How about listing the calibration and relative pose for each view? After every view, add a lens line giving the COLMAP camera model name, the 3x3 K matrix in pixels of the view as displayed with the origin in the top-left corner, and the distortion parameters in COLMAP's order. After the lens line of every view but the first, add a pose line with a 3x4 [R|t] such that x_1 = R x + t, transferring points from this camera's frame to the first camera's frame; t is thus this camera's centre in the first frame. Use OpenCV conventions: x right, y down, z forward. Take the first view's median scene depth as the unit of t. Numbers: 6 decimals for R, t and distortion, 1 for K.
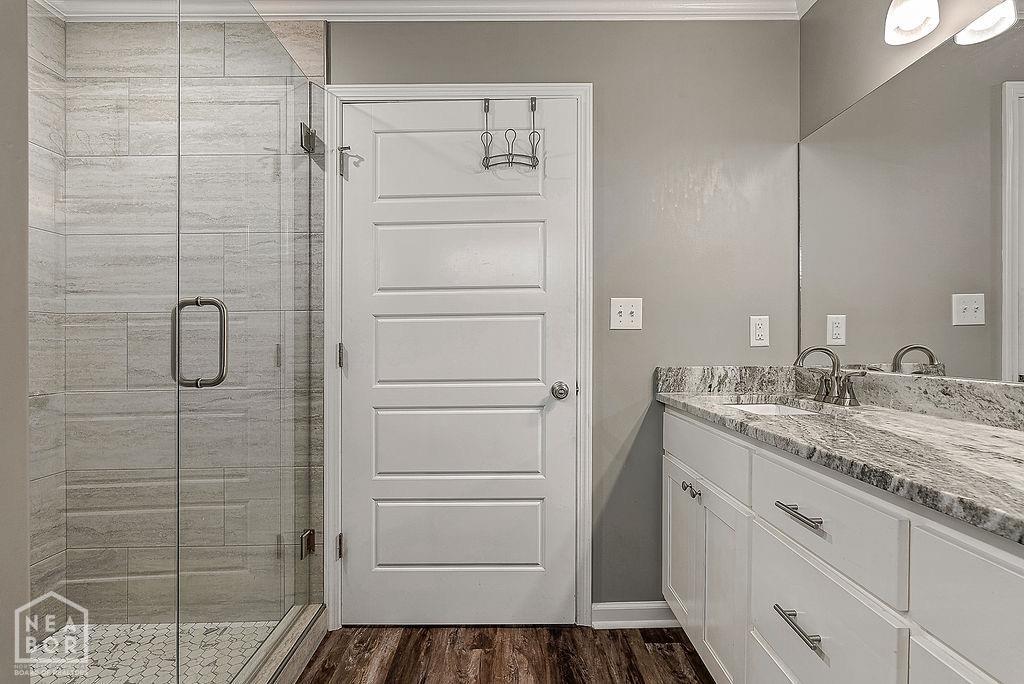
lens RADIAL K [[476.6, 0, 512.5], [0, 476.6, 339.8], [0, 0, 1]] dist [-0.006112, 0.002333]
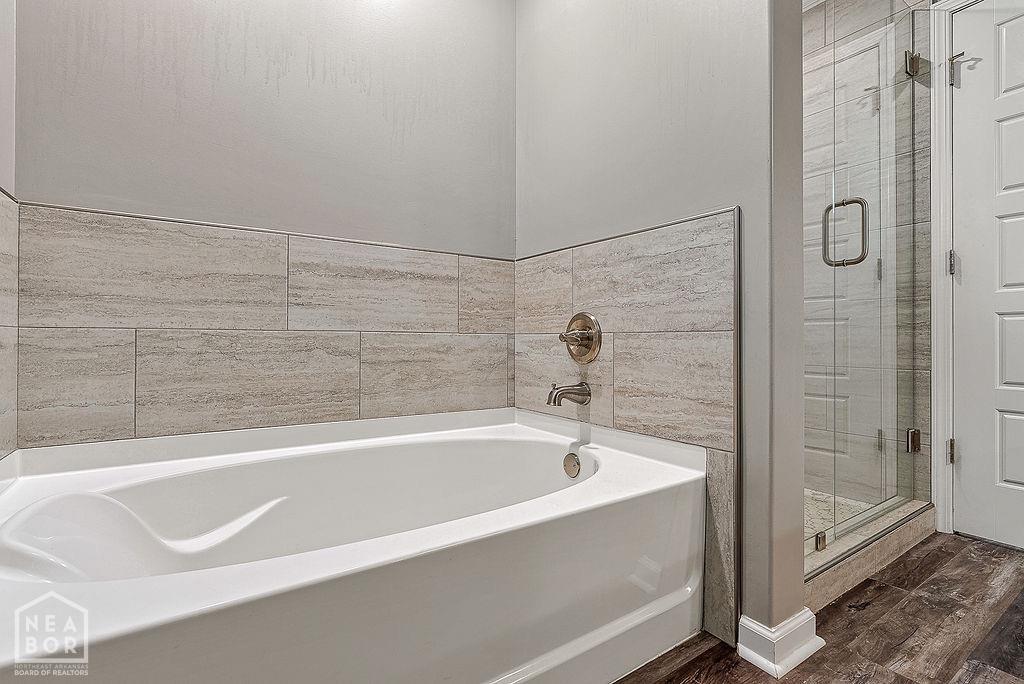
lens RADIAL K [[476.6, 0, 509.3], [0, 476.6, 336.3], [0, 0, 1]] dist [-0.006112, 0.002333]
pose [[0.552505, -0.004127, -0.833499, -0.039543], [-0.001337, 0.999982, -0.005838, 0.198509], [0.833509, 0.004340, 0.552489, -0.345294]]
